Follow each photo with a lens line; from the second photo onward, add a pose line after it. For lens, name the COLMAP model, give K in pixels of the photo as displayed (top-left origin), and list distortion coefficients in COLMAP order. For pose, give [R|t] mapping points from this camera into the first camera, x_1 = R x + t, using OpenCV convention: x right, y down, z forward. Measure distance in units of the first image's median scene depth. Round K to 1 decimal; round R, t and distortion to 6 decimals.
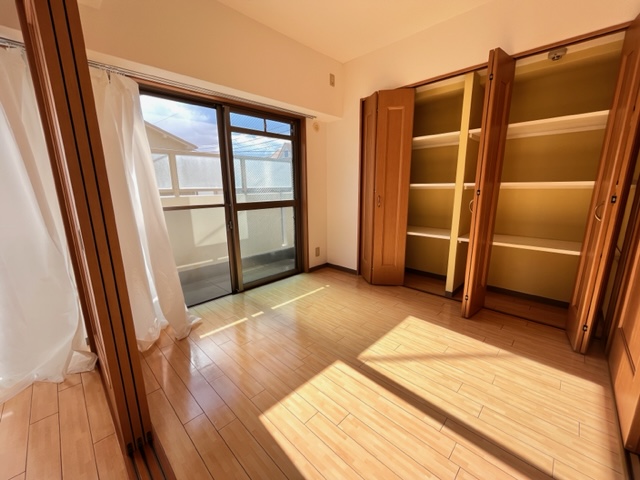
lens RADIAL K [[260.5, 0, 326.7], [0, 260.5, 244.5], [0, 0, 1]] dist [0.001990, -0.000683]
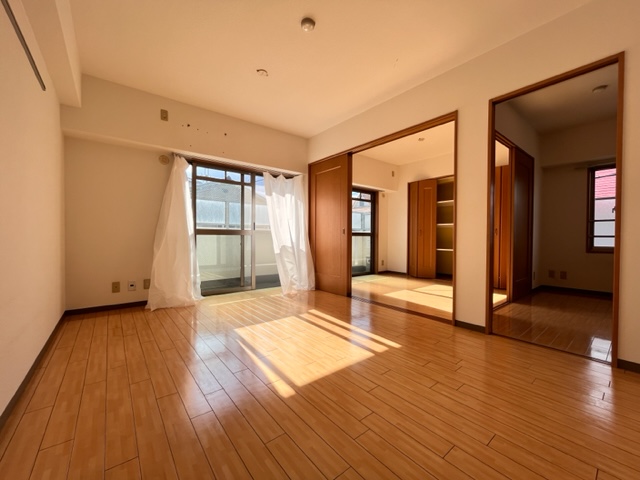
lens RADIAL K [[260.5, 0, 317.2], [0, 260.5, 240.1], [0, 0, 1]] dist [0.001990, -0.000683]
pose [[0.990914, 0.015110, -0.133642, -0.292212], [-0.040925, 0.980423, -0.192601, 0.283936], [0.128116, 0.196320, 0.972134, -0.949388]]
